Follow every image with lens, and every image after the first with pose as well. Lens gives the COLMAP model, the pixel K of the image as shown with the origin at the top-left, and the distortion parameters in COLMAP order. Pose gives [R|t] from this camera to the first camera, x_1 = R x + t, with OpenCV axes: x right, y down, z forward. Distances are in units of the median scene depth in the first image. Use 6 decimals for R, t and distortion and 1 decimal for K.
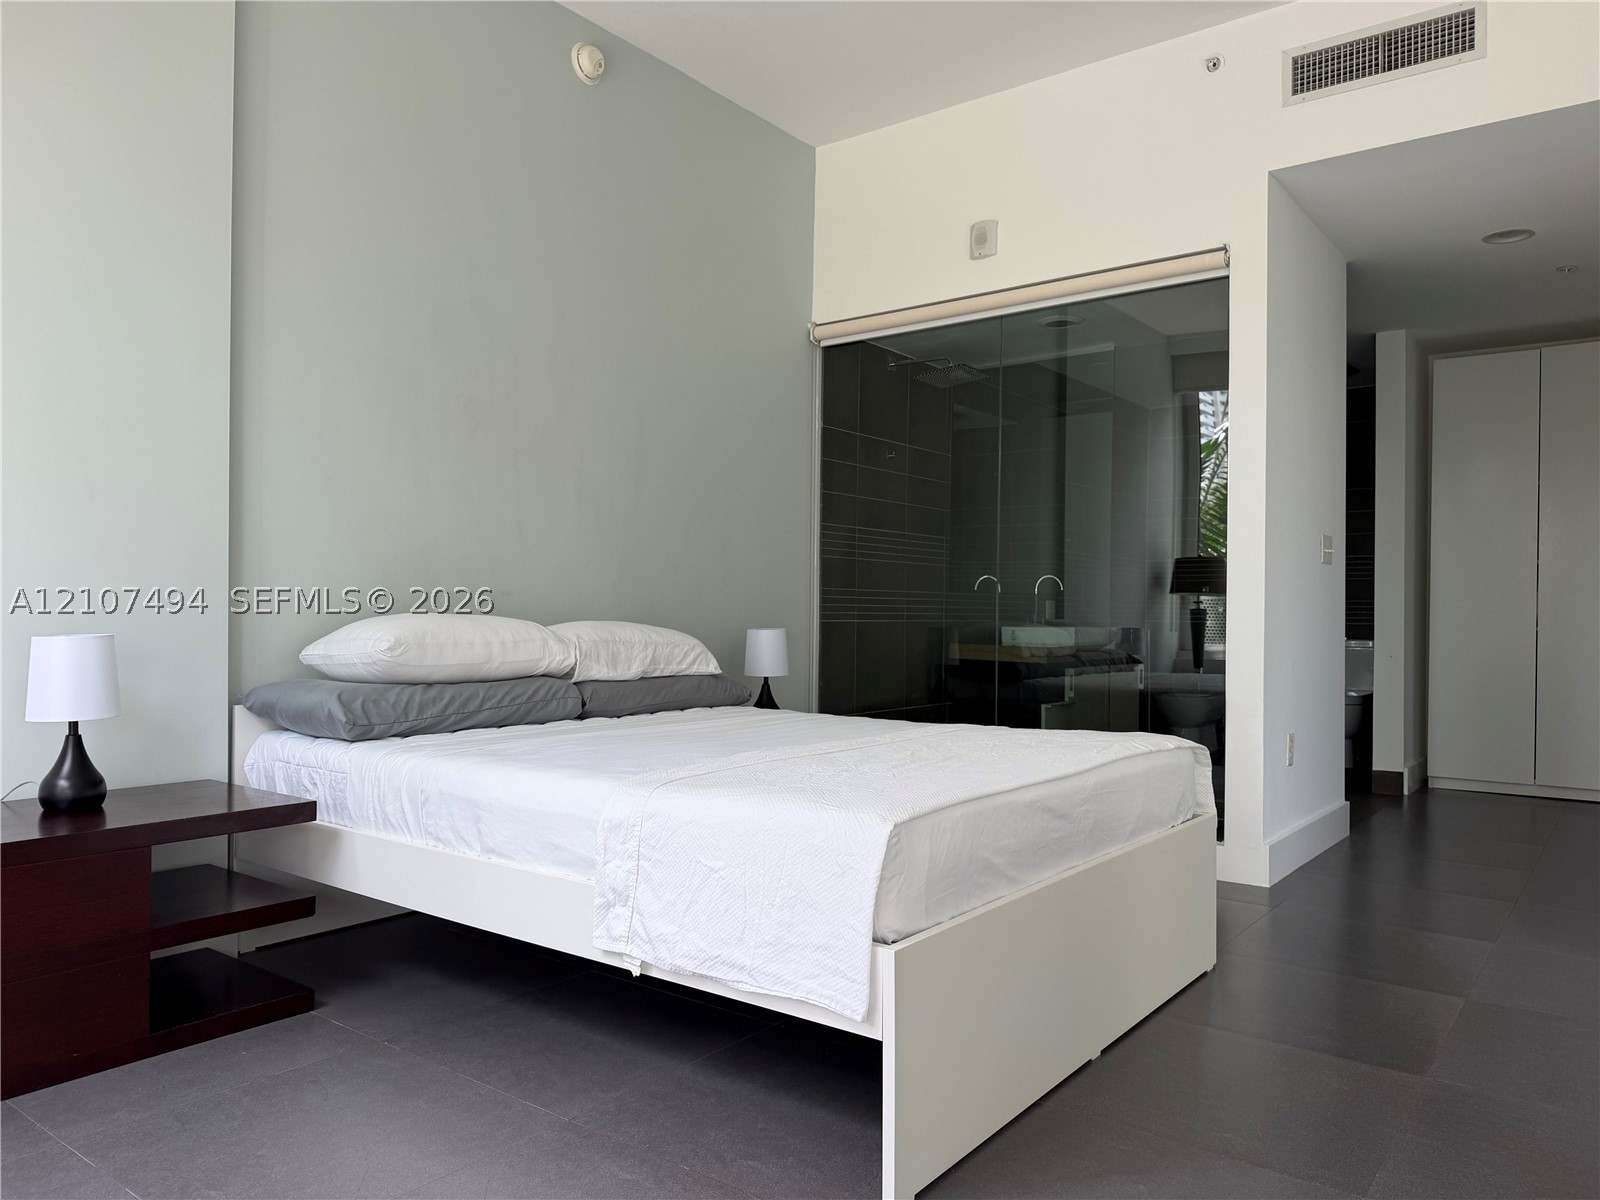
lens RADIAL K [[1135.6, 0, 800.0], [0, 1135.6, 600.0], [0, 0, 1]] dist [0.044941, -0.003297]
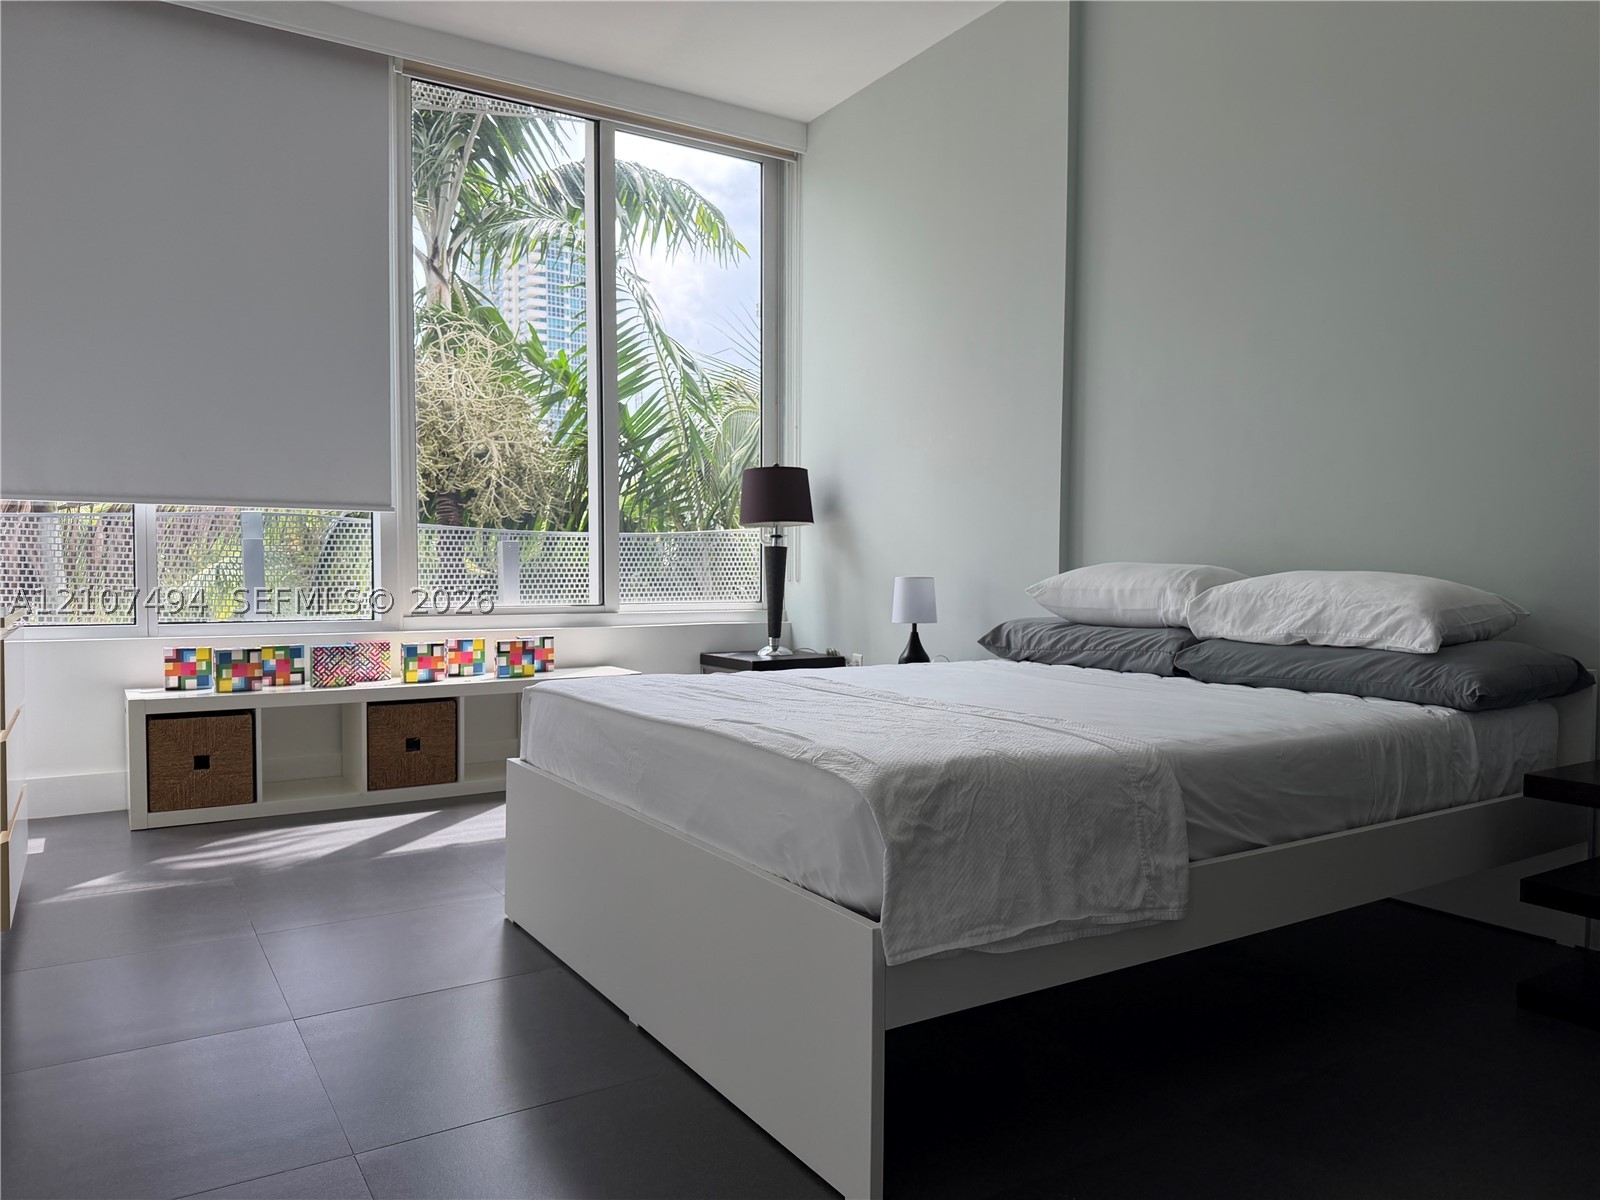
lens RADIAL K [[1135.6, 0, 800.0], [0, 1135.6, 600.0], [0, 0, 1]] dist [0.044941, -0.003297]
pose [[-0.355634, 0.023047, -0.934341, 0.822139], [0.009234, 0.999734, 0.021145, 0.021627], [0.934580, -0.001108, -0.355752, 1.107016]]
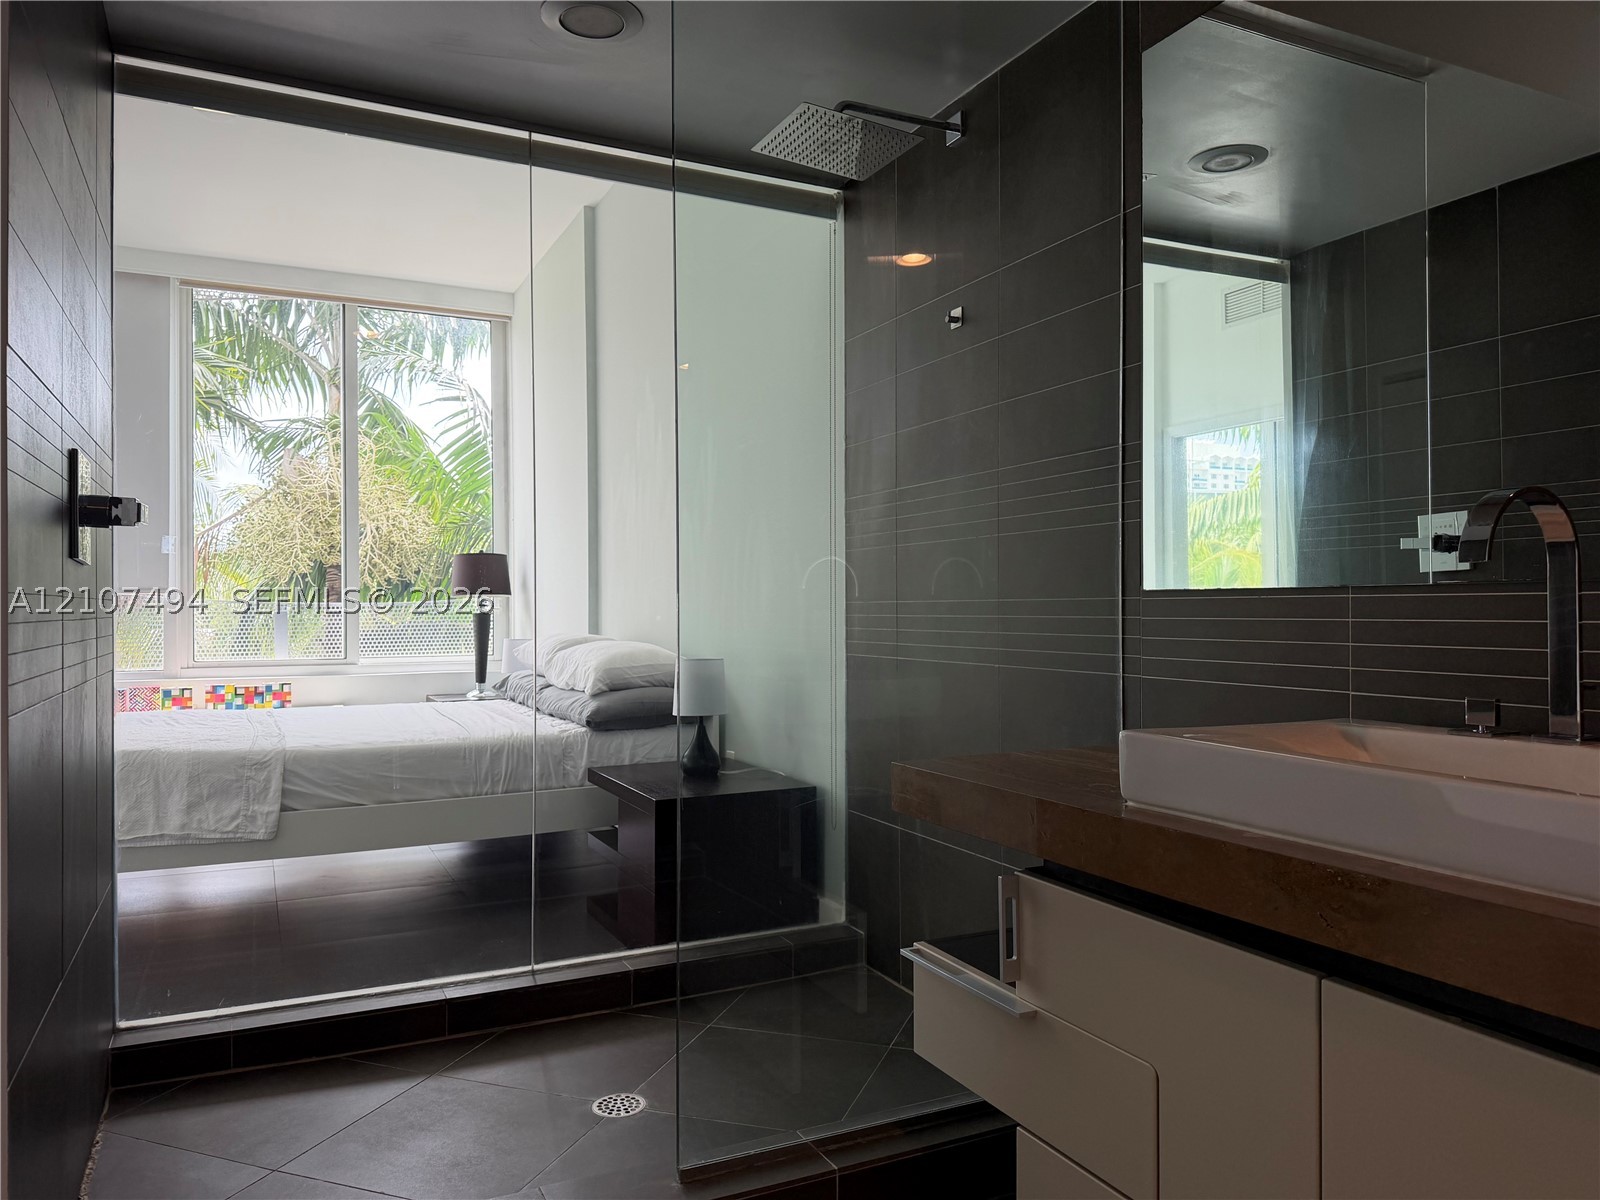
lens RADIAL K [[1131.0, 0, 800.0], [0, 1131.0, 600.0], [0, 0, 1]] dist [0.001763, -0.000529]
pose [[-0.442276, -0.007743, -0.896846, 0.864569], [0.015095, 0.999757, -0.016076, 0.013361], [0.896752, -0.020648, -0.442051, 1.396523]]
